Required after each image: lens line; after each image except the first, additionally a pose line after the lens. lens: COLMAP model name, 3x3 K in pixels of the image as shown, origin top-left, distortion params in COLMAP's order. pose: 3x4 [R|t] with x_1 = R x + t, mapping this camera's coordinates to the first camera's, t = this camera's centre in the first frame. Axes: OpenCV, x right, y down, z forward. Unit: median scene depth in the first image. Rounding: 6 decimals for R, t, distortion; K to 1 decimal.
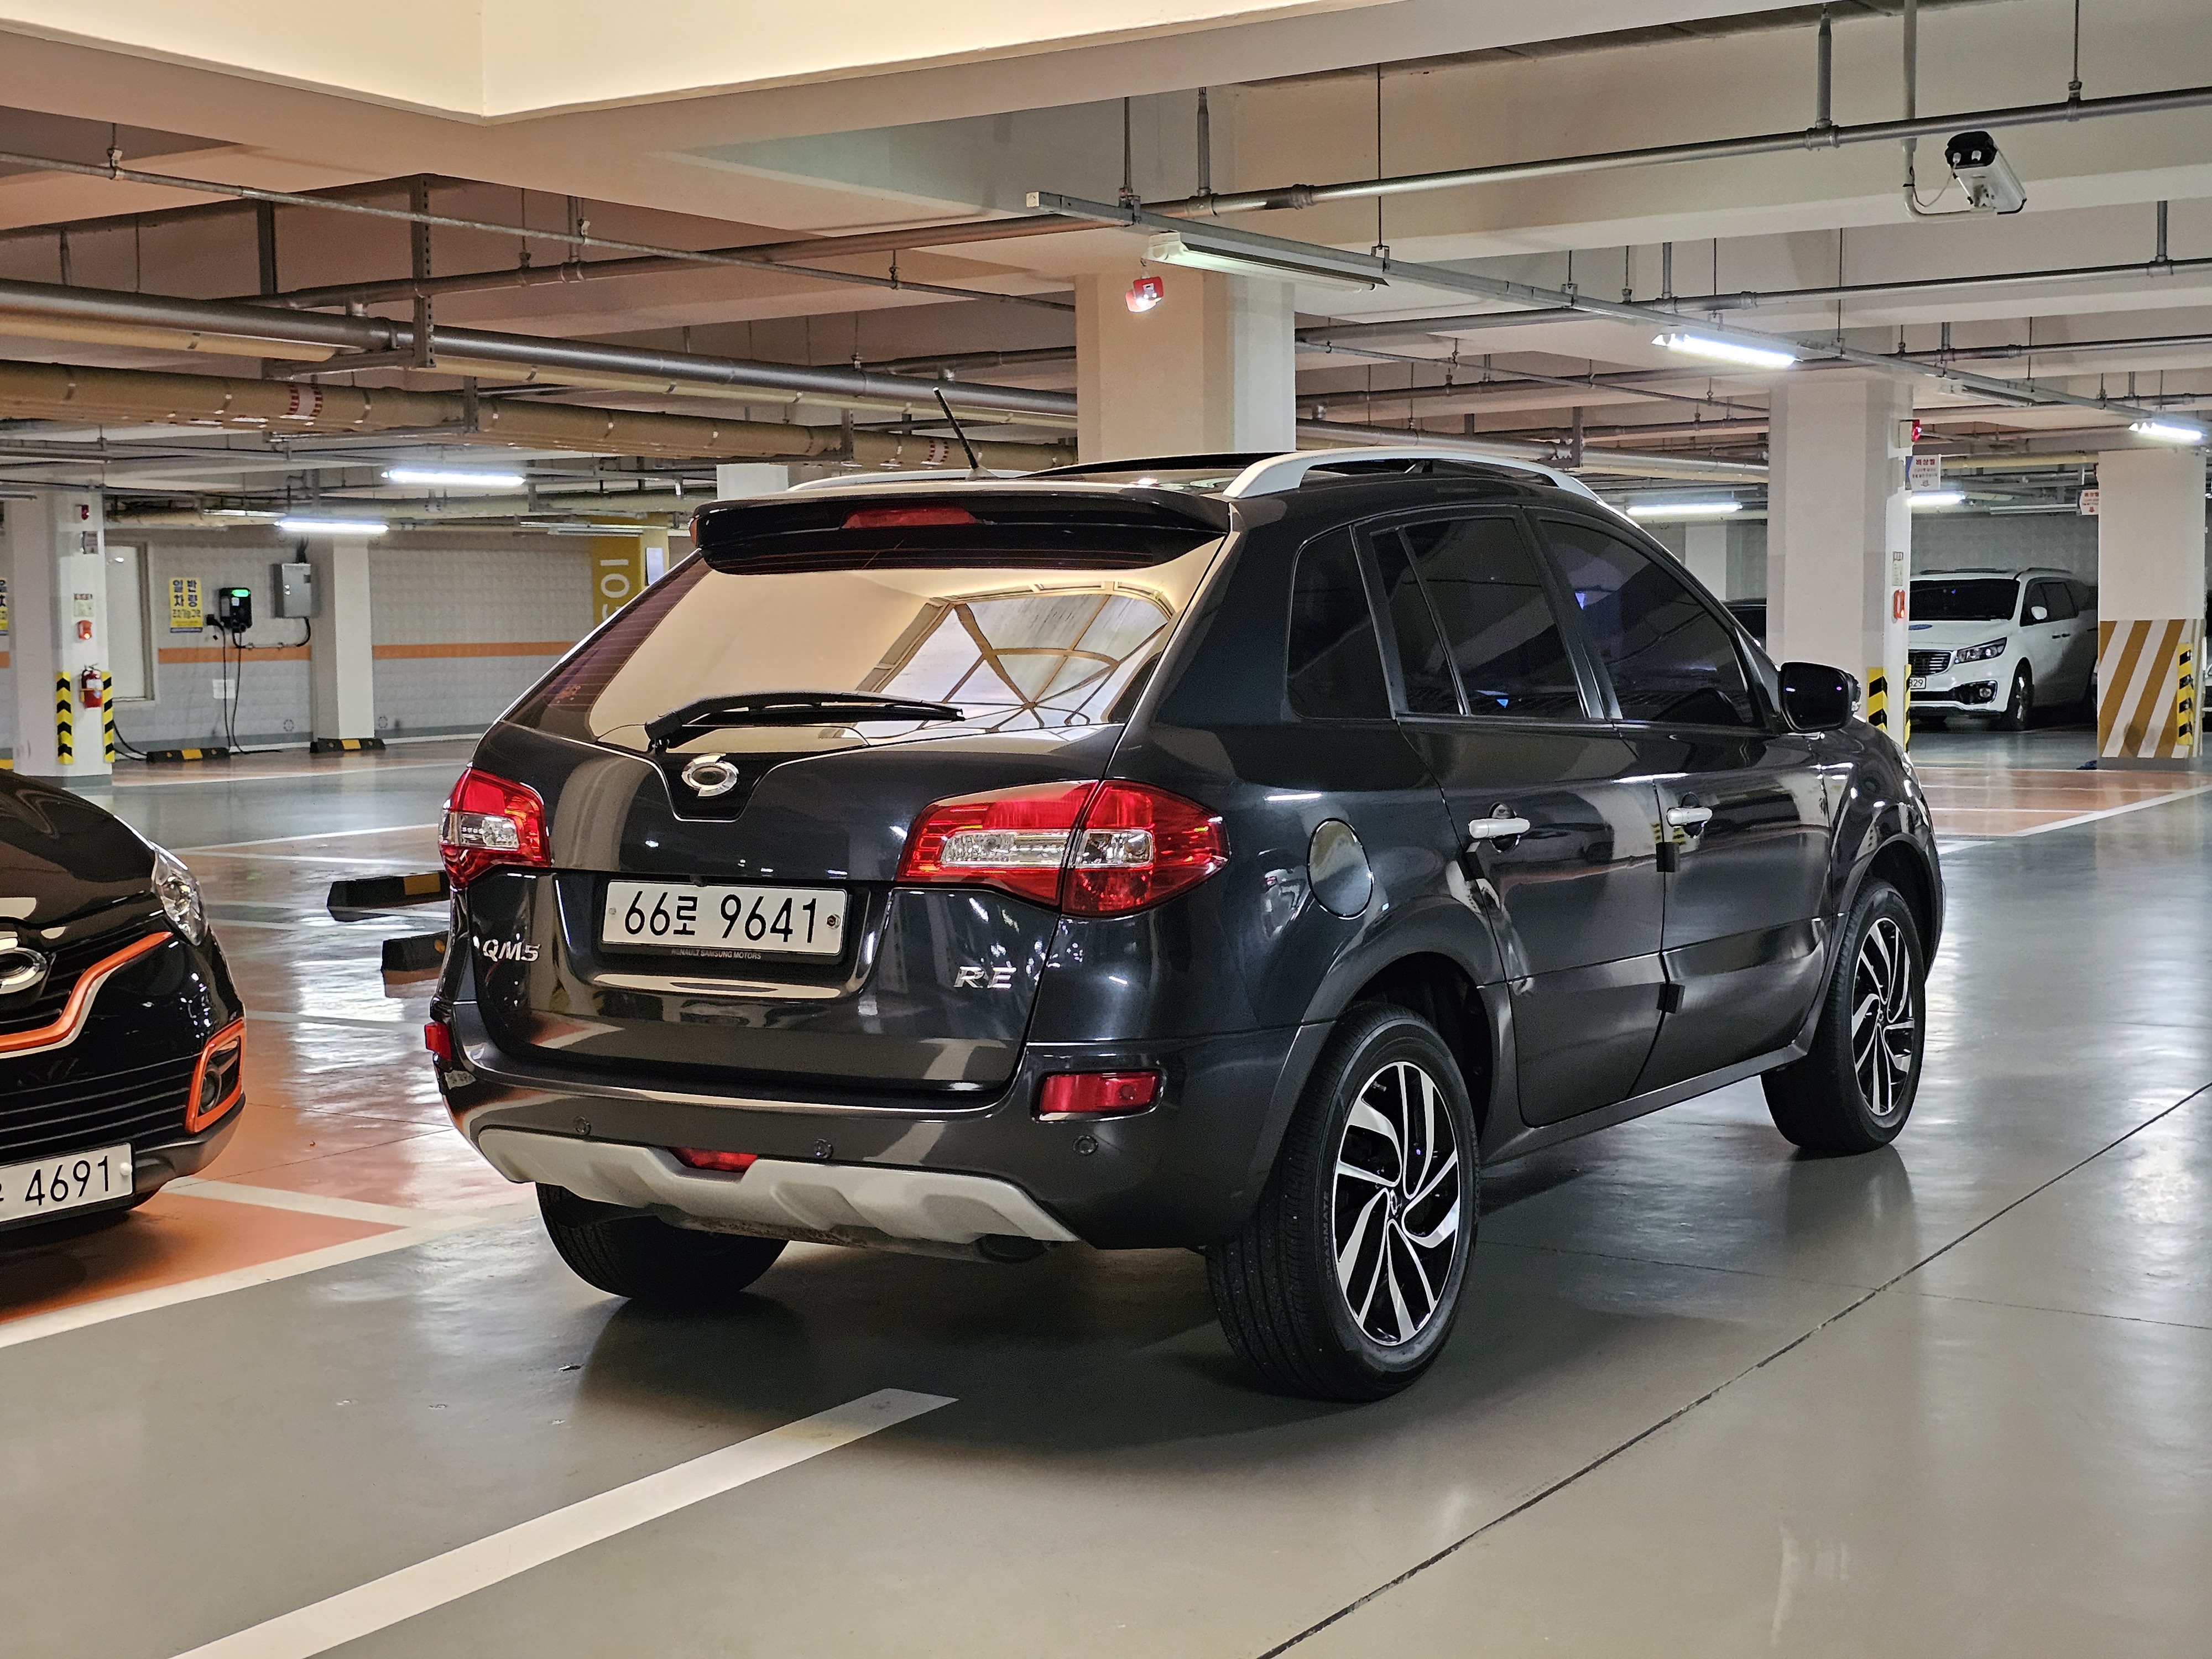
lens RADIAL K [[2978.7, 0, 1124.8], [0, 2978.7, 851.4], [0, 0, 1]] dist [0.165038, -0.571084]
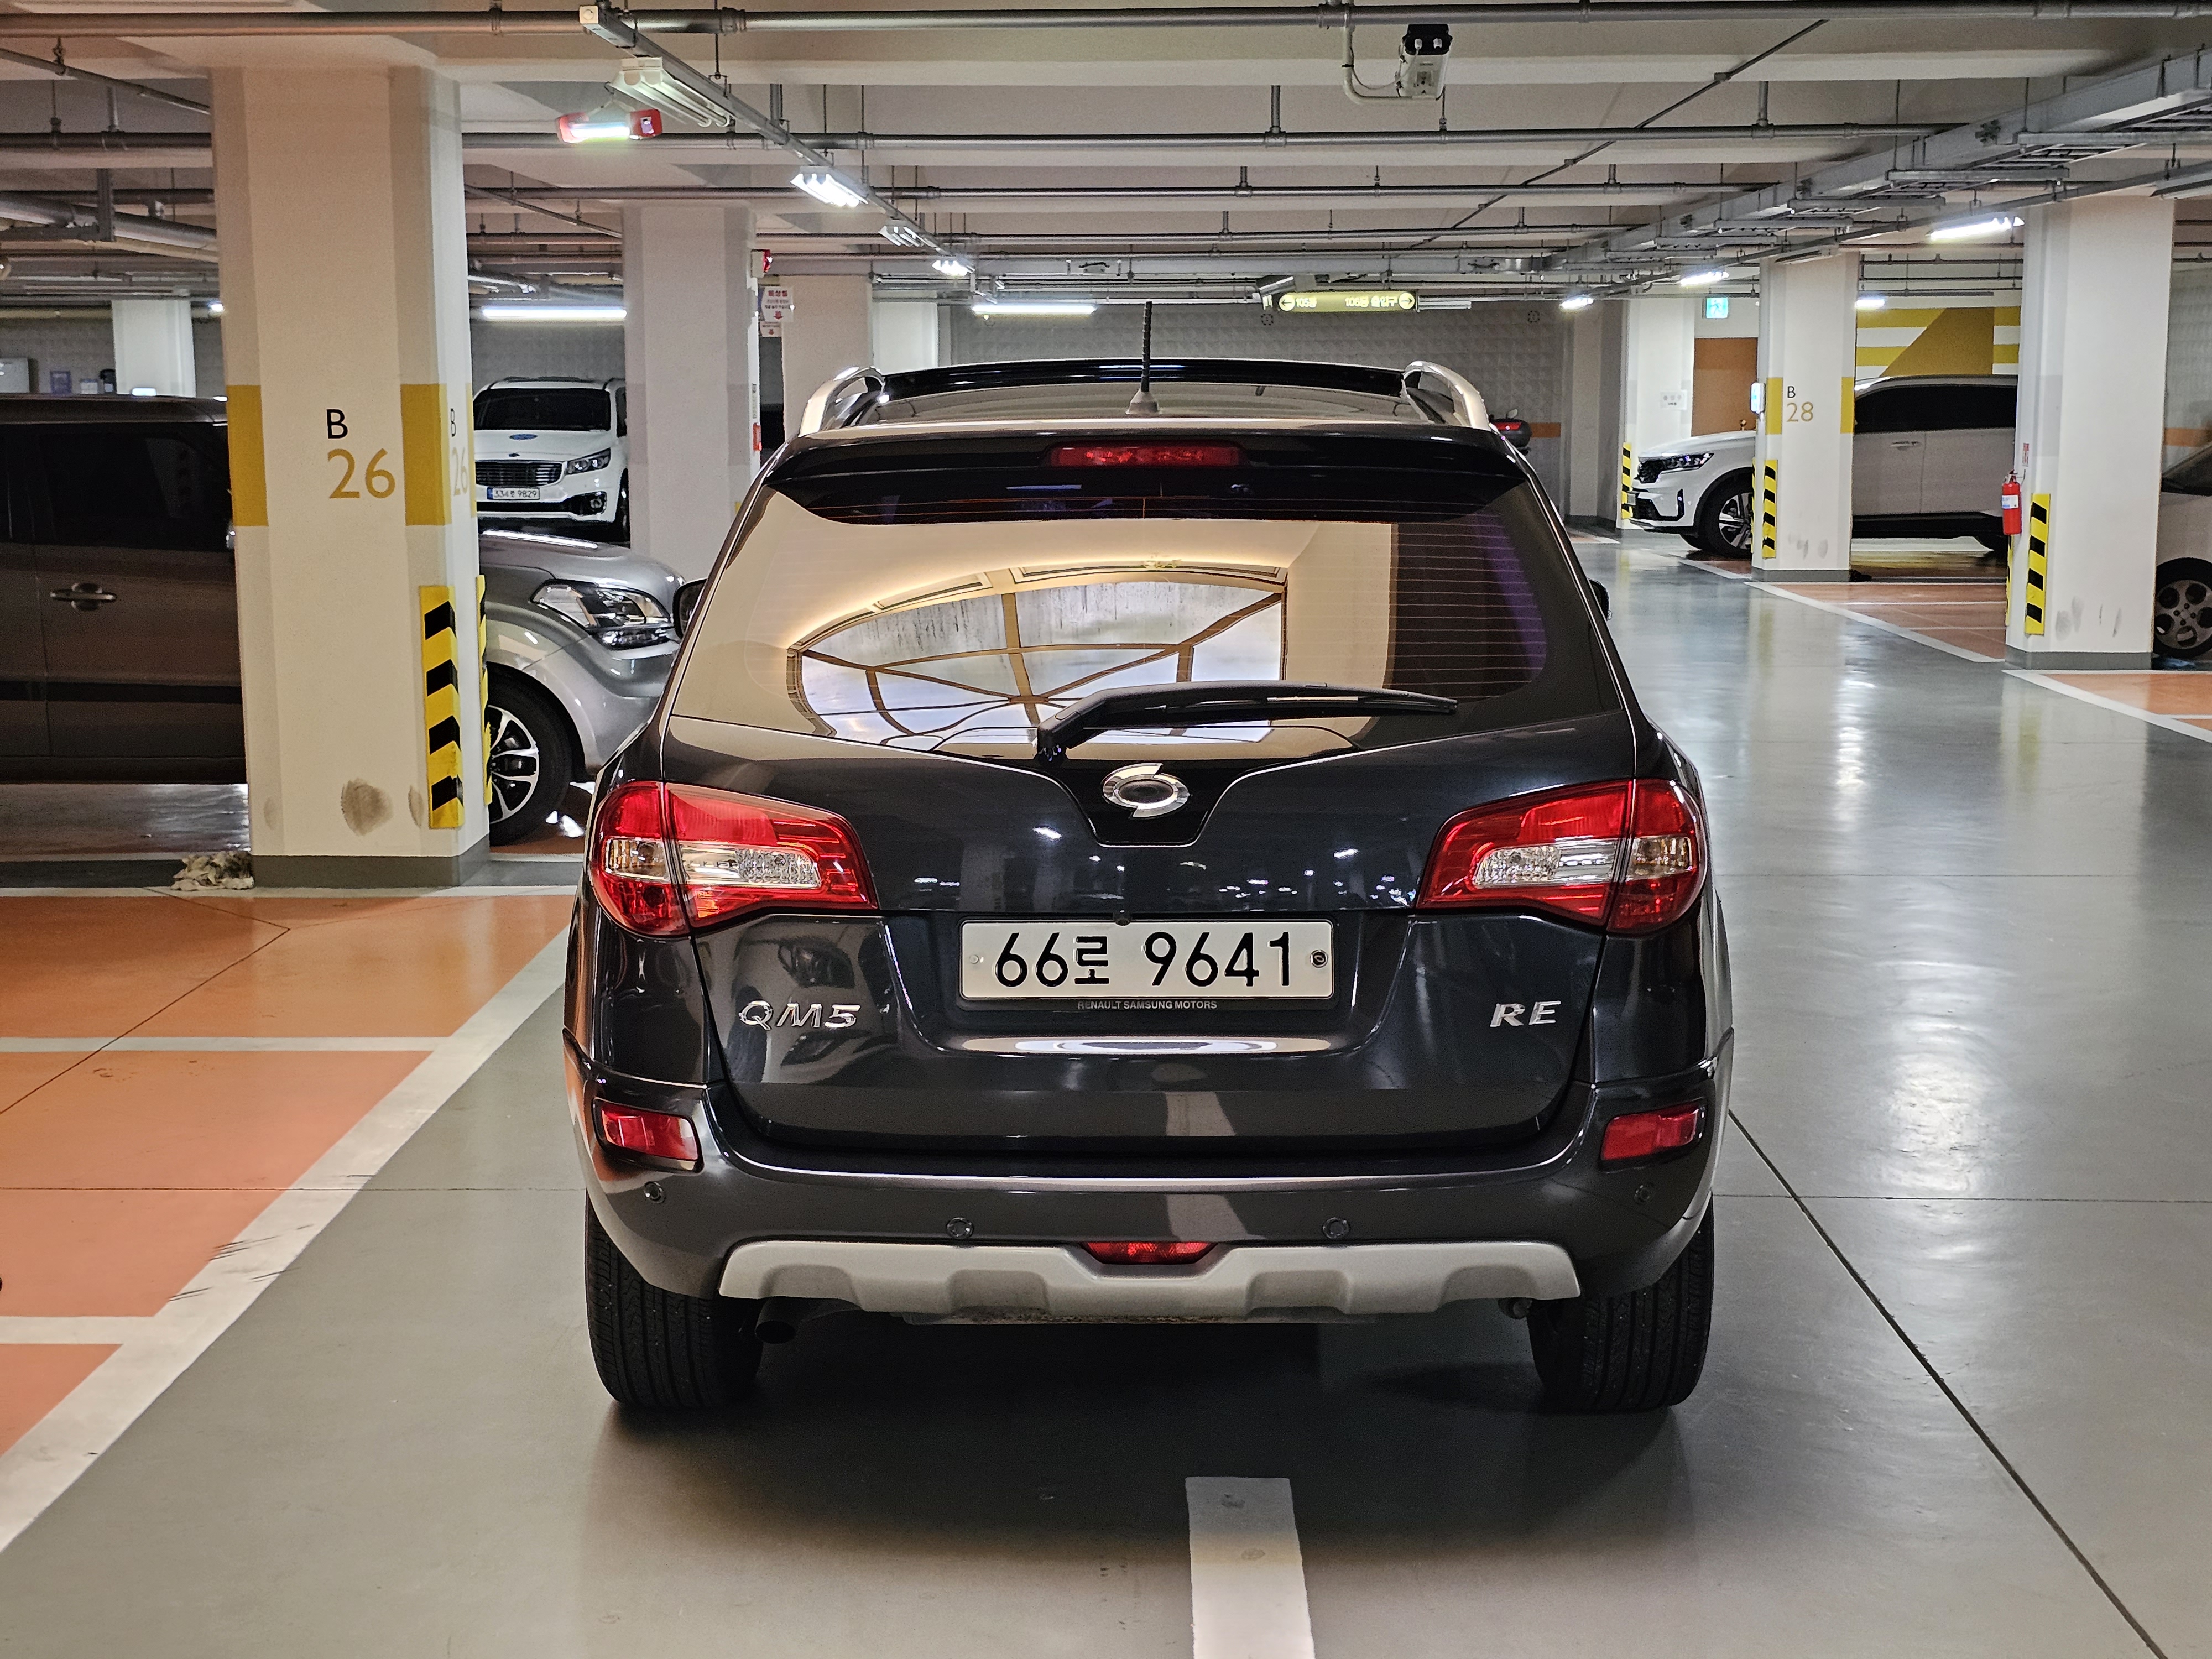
lens RADIAL K [[2973.0, 0, 1088.6], [0, 2973.0, 834.5], [0, 0, 1]] dist [0.158248, -0.536287]
pose [[0.856452, -0.063227, 0.512339, -0.441421], [0.028924, 0.996789, 0.074661, -0.057784], [-0.515415, -0.049124, 0.855531, 0.239460]]
